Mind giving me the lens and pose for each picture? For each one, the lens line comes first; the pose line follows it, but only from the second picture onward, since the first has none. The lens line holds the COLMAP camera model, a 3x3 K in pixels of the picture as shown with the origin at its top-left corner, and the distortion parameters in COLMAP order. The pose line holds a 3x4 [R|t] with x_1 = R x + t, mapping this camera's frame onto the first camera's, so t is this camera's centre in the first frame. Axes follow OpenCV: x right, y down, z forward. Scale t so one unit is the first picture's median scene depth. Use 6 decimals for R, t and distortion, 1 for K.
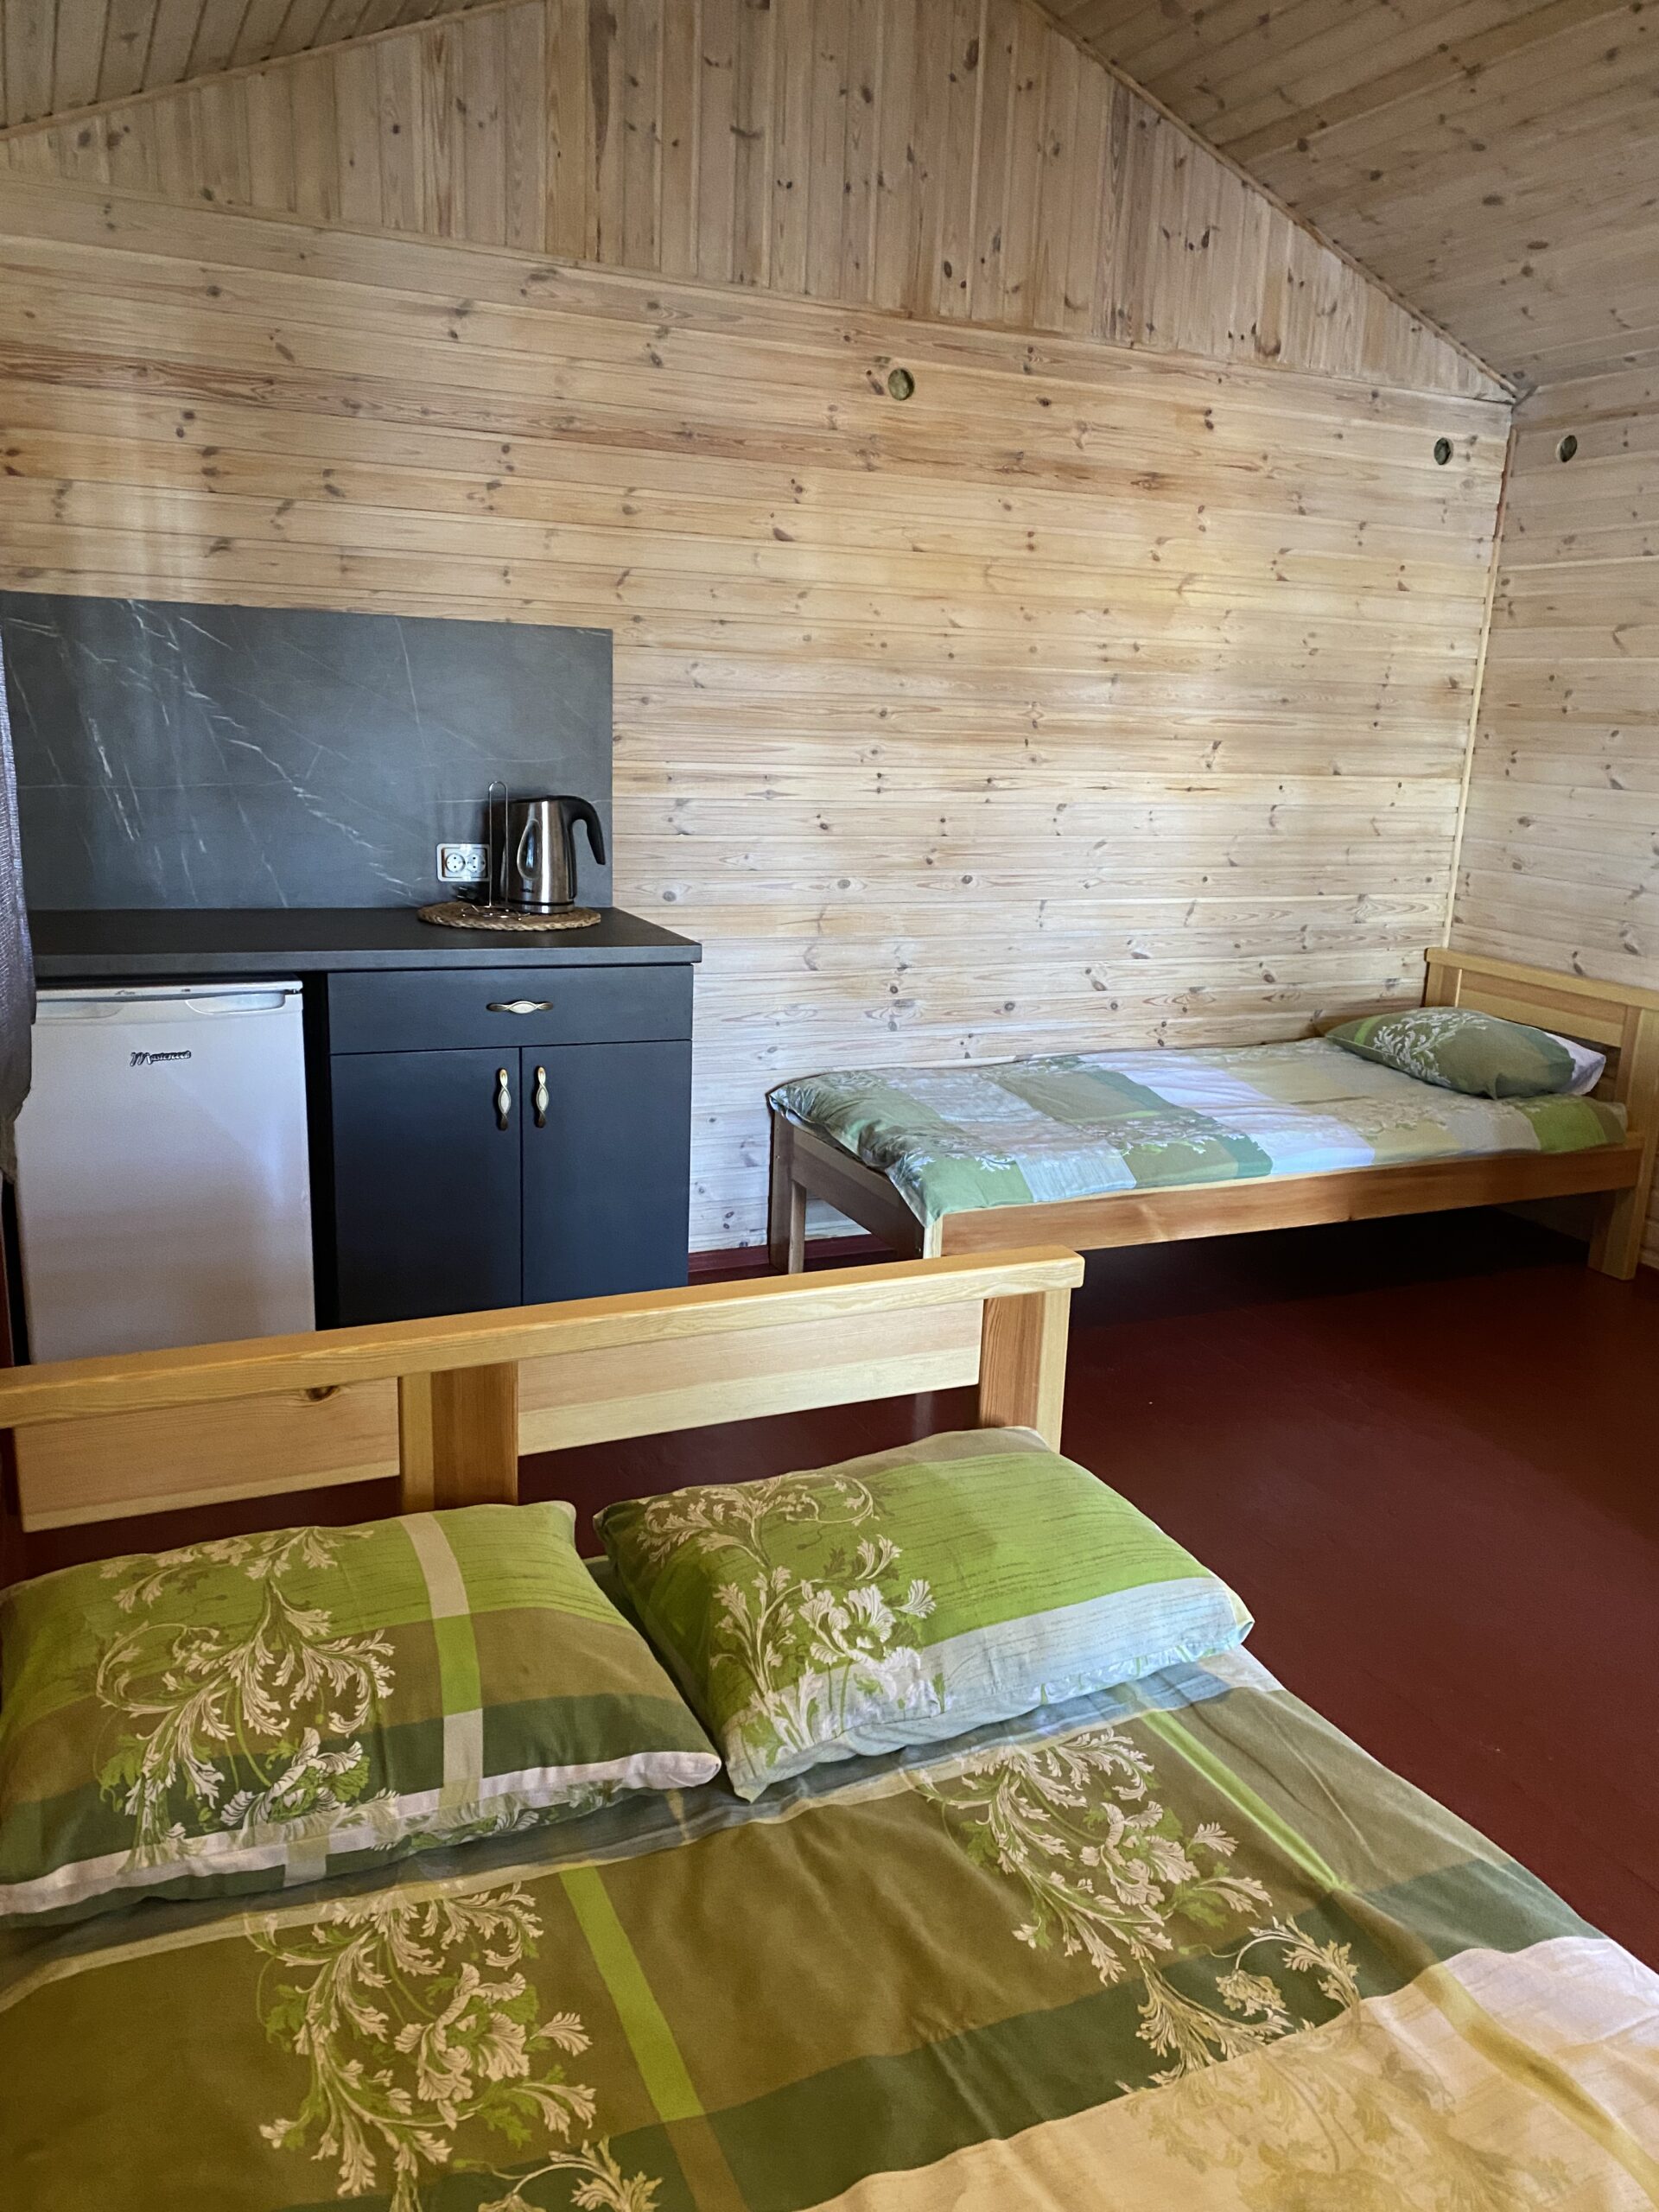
lens RADIAL K [[1698.9, 0, 840.2], [0, 1698.9, 1121.7], [0, 0, 1]] dist [0.030052, -0.001951]
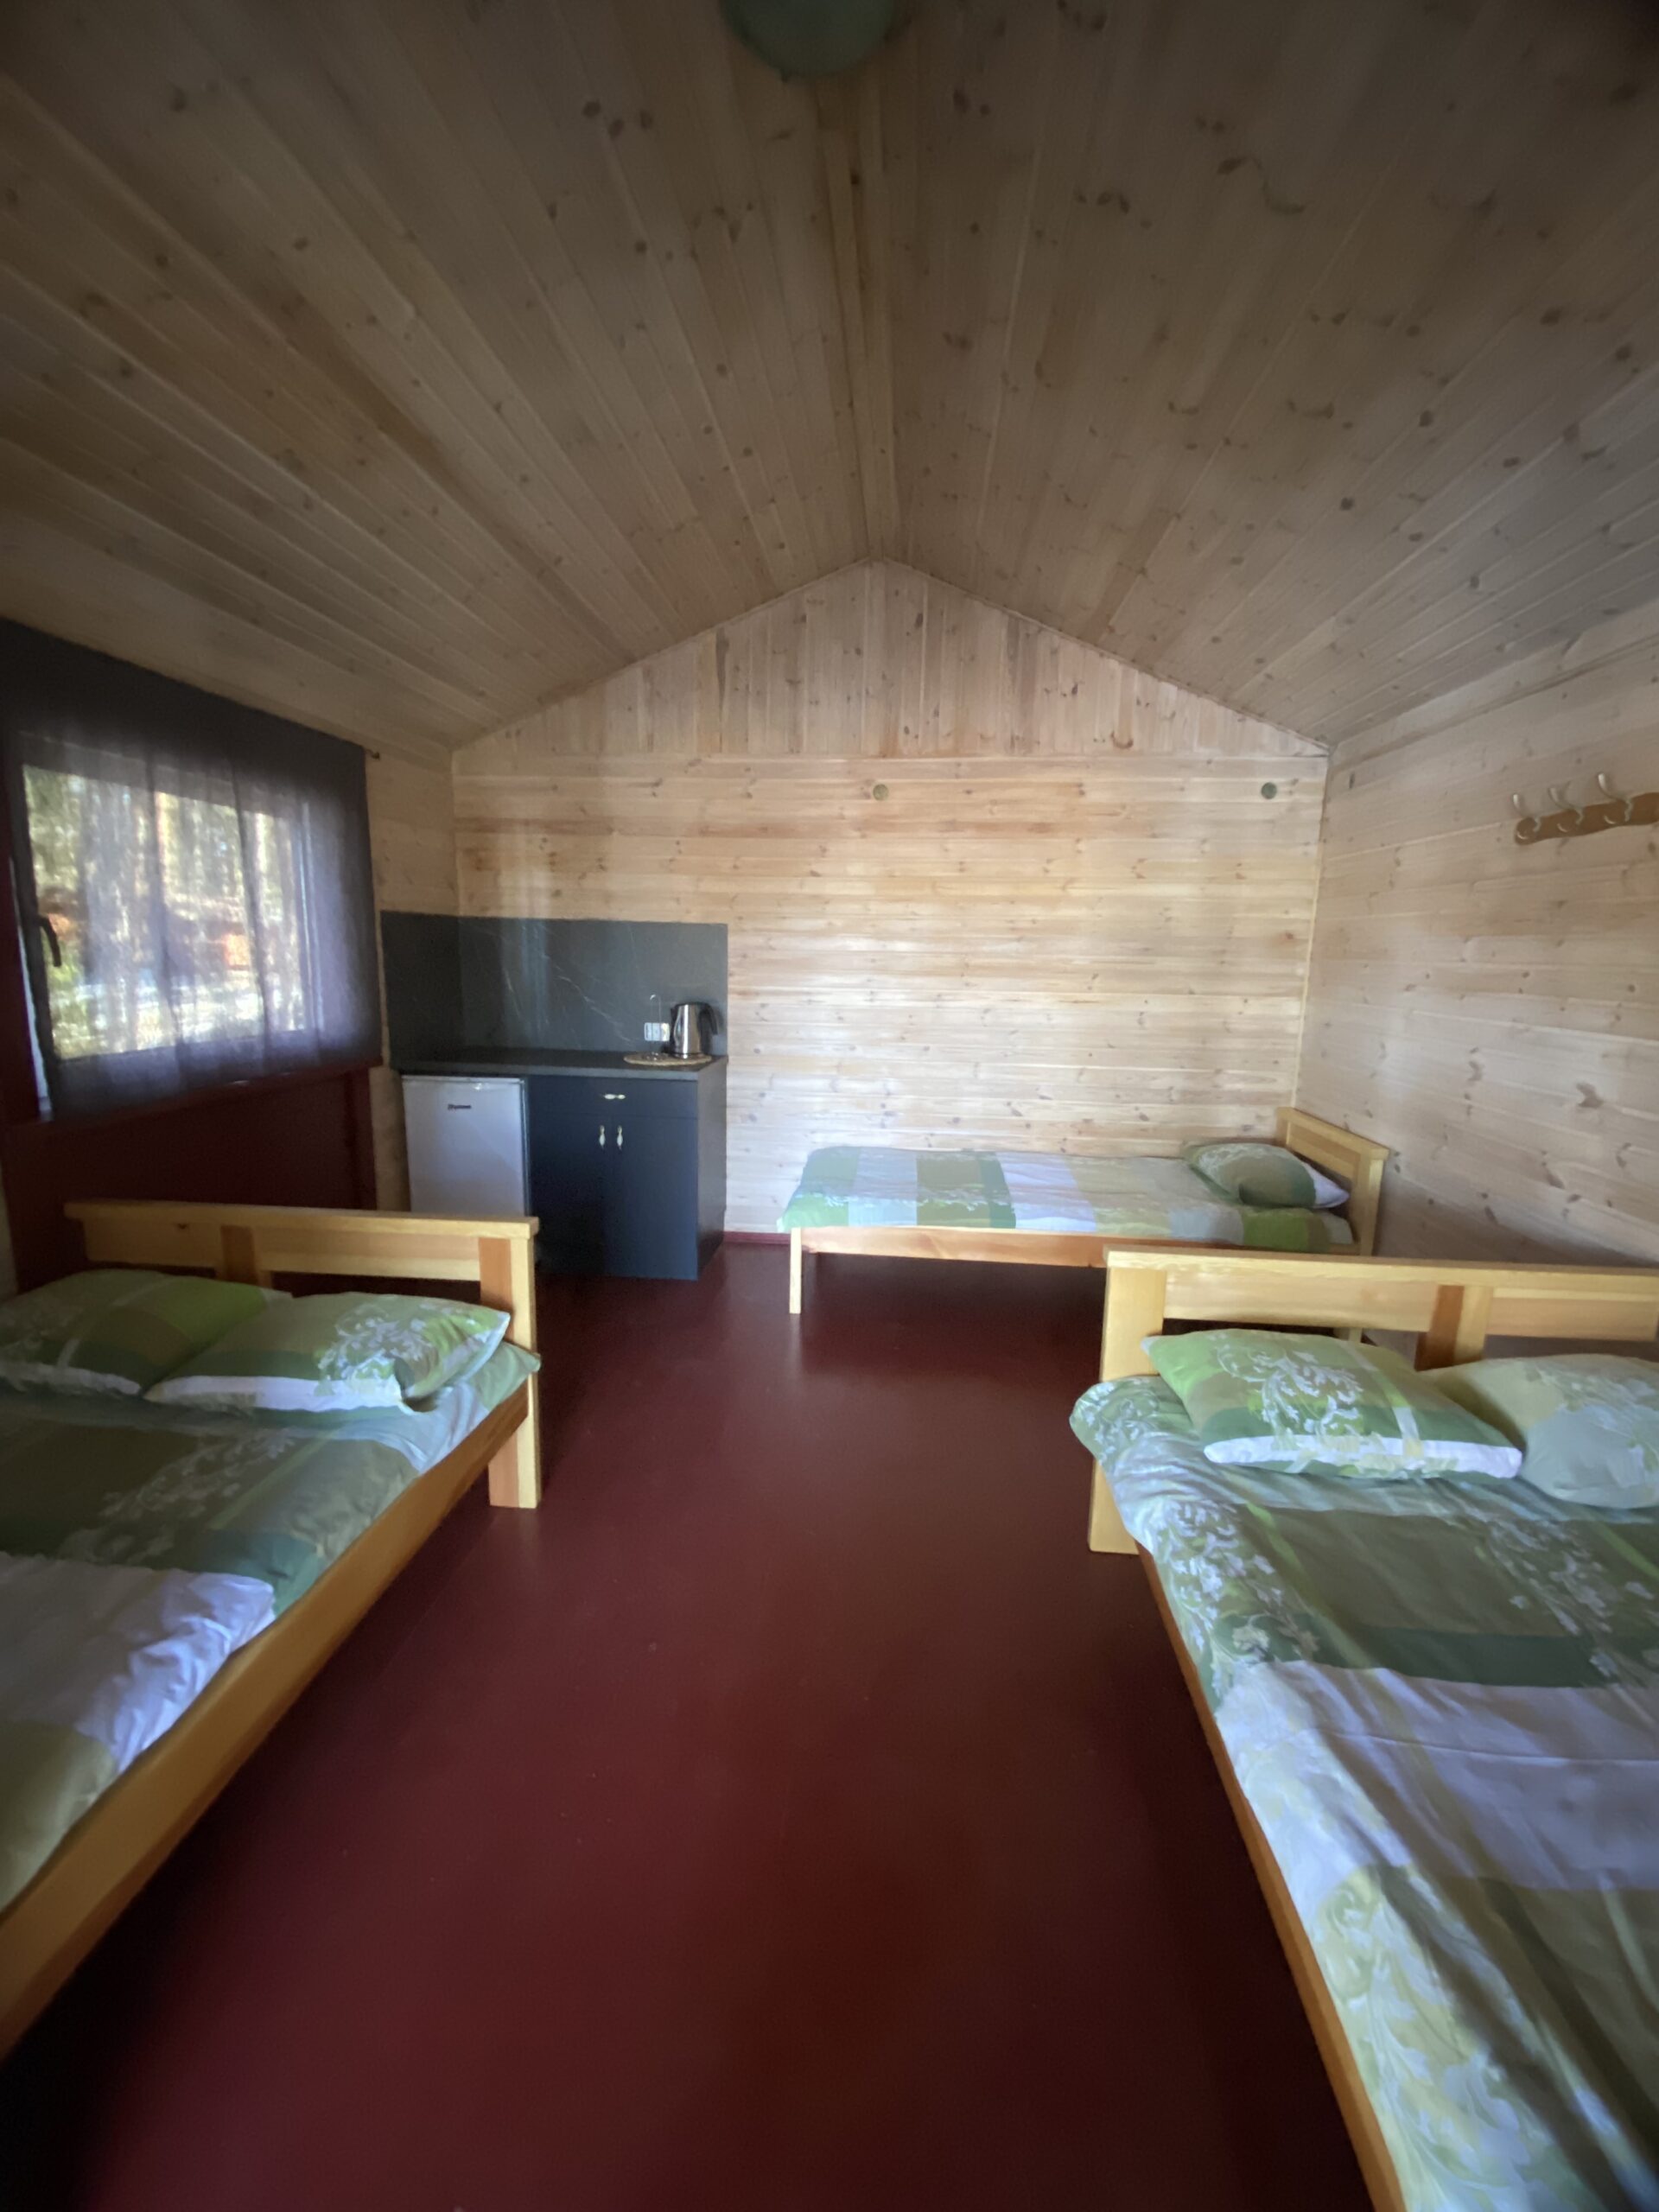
lens RADIAL K [[886.0, 0, 825.7], [0, 886.0, 1103.5], [0, 0, 1]] dist [0.056148, -0.043386]
pose [[0.864003, 0.064477, -0.499341, 0.491394], [-0.106902, 0.992646, -0.056797, -0.019772], [0.492007, 0.102453, 0.864542, 0.135298]]
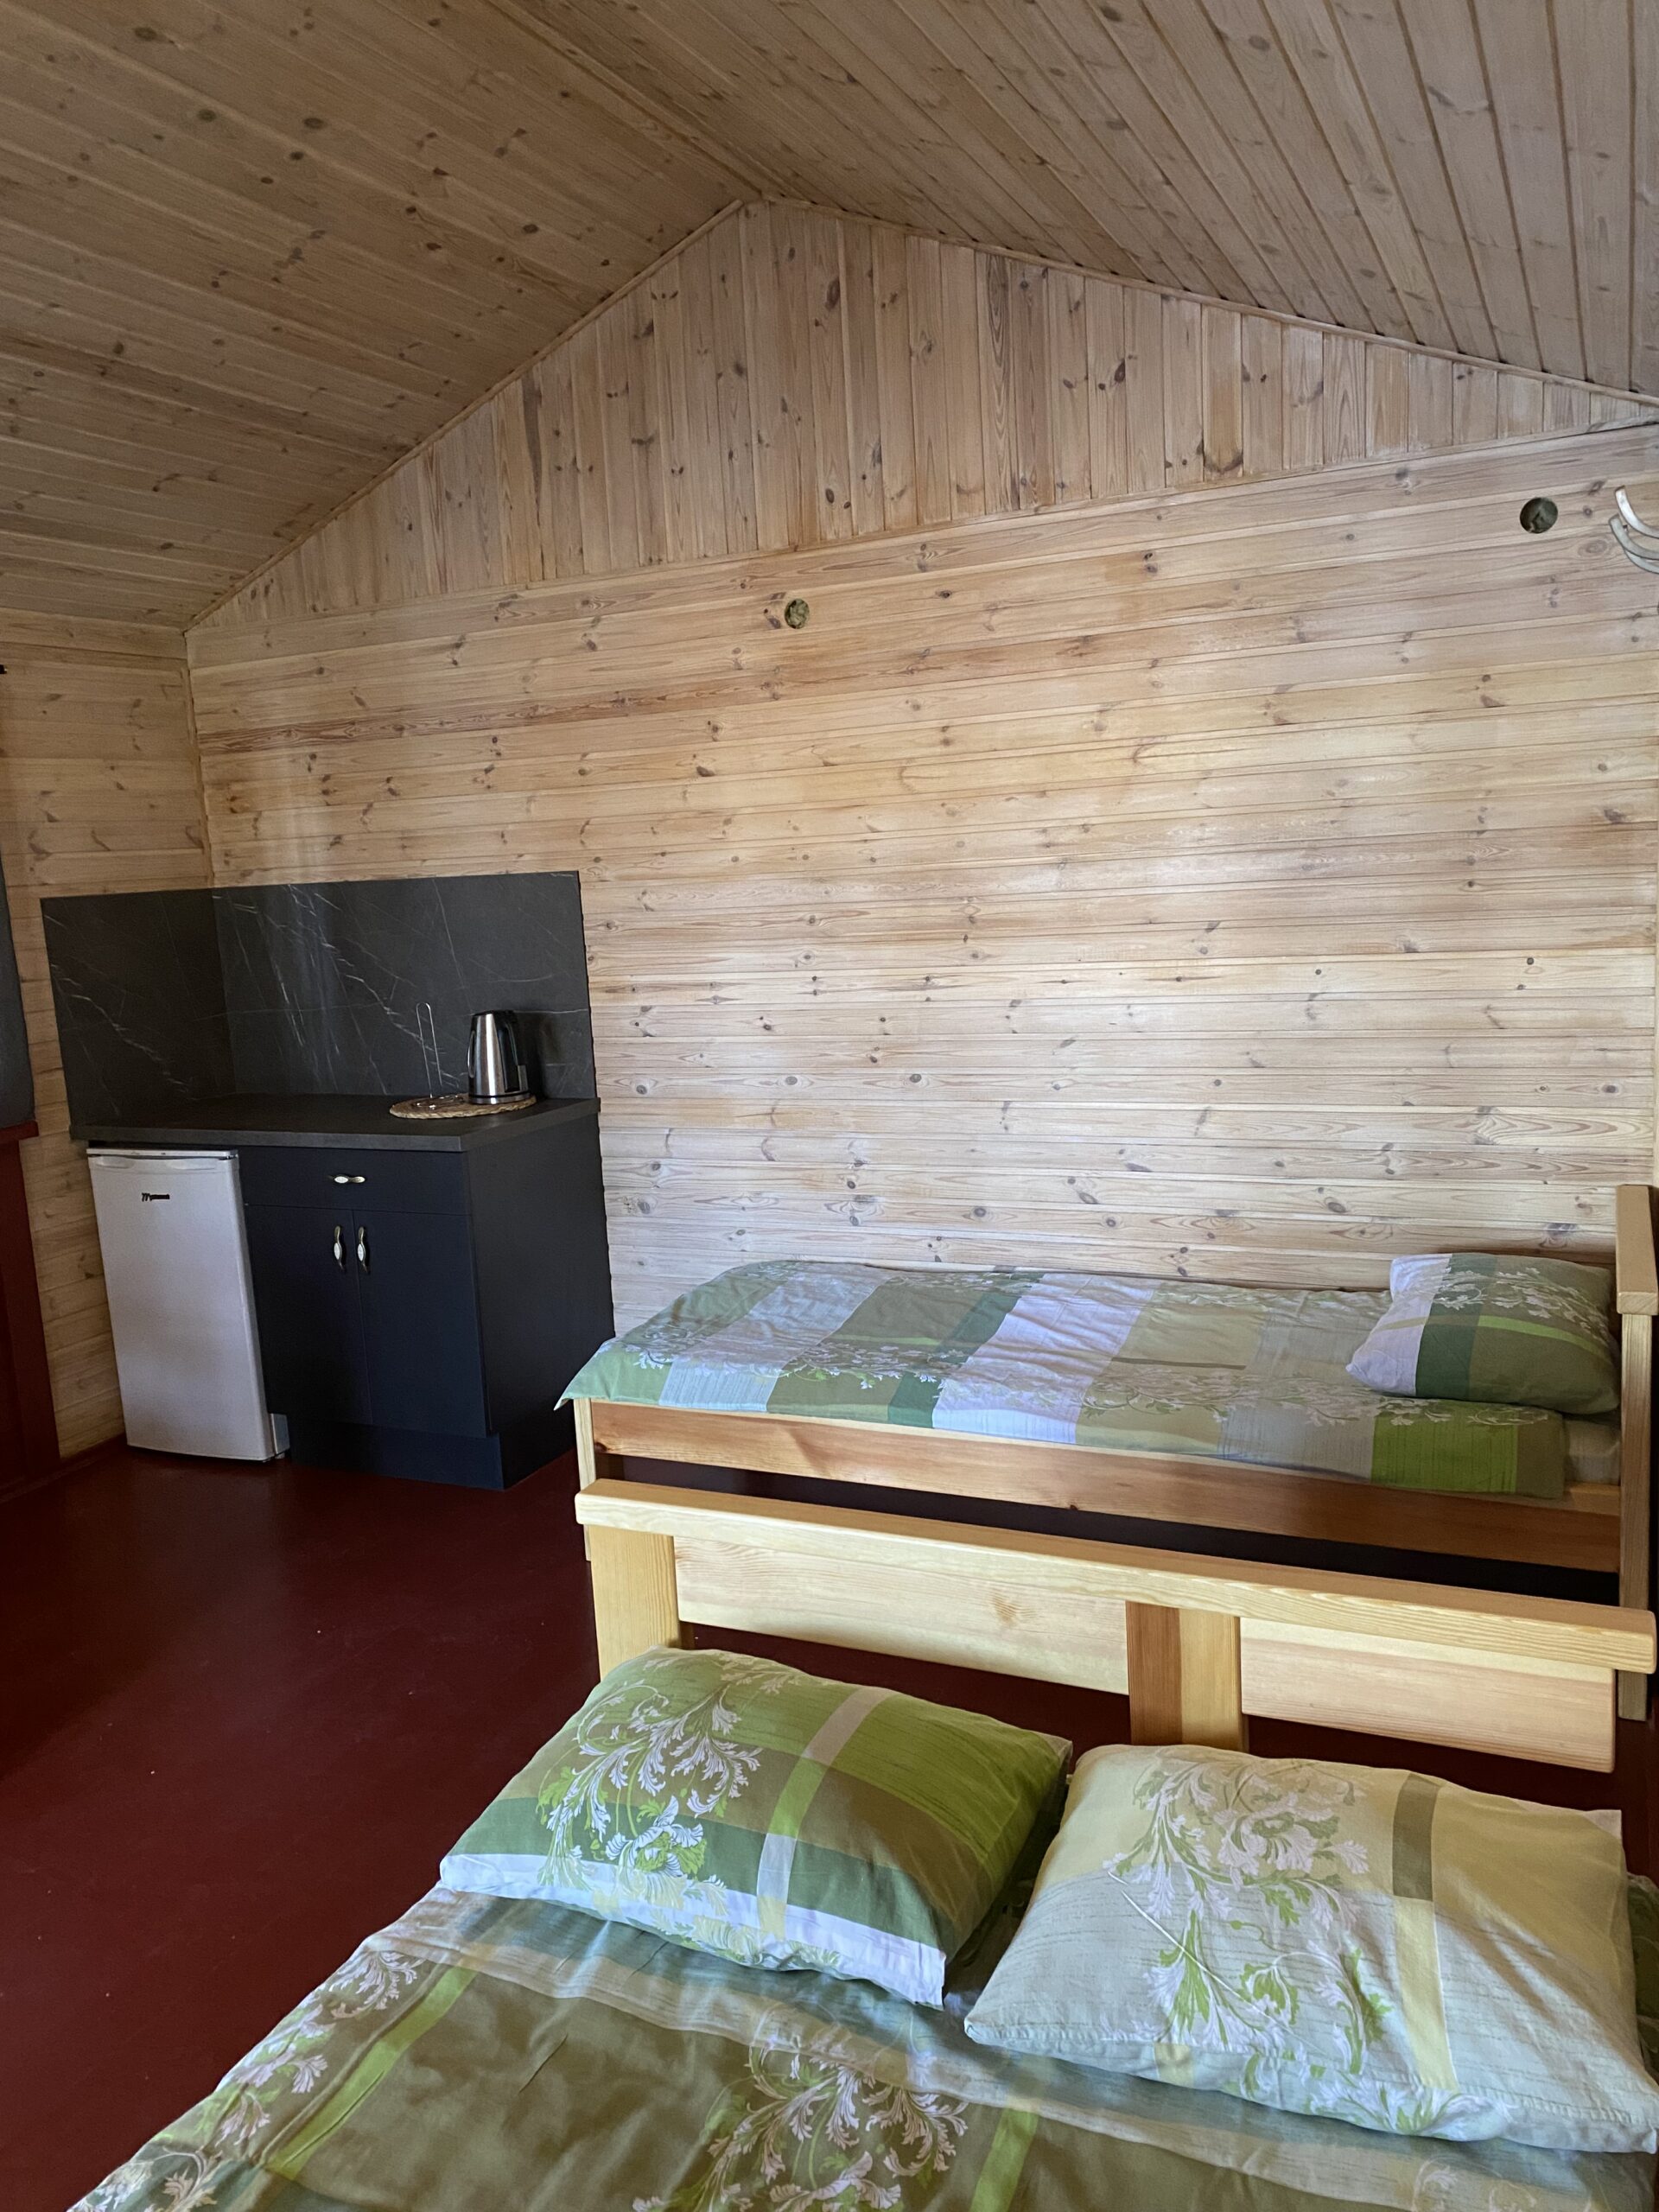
lens RADIAL K [[1679.0, 0, 812.3], [0, 1679.0, 1117.2], [0, 0, 1]] dist [0.136580, -0.244122]
pose [[0.635289, 0.044541, -0.770989, 0.835986], [-0.102297, 0.994392, -0.026844, -0.094426], [0.765469, 0.095924, 0.636282, 0.362989]]
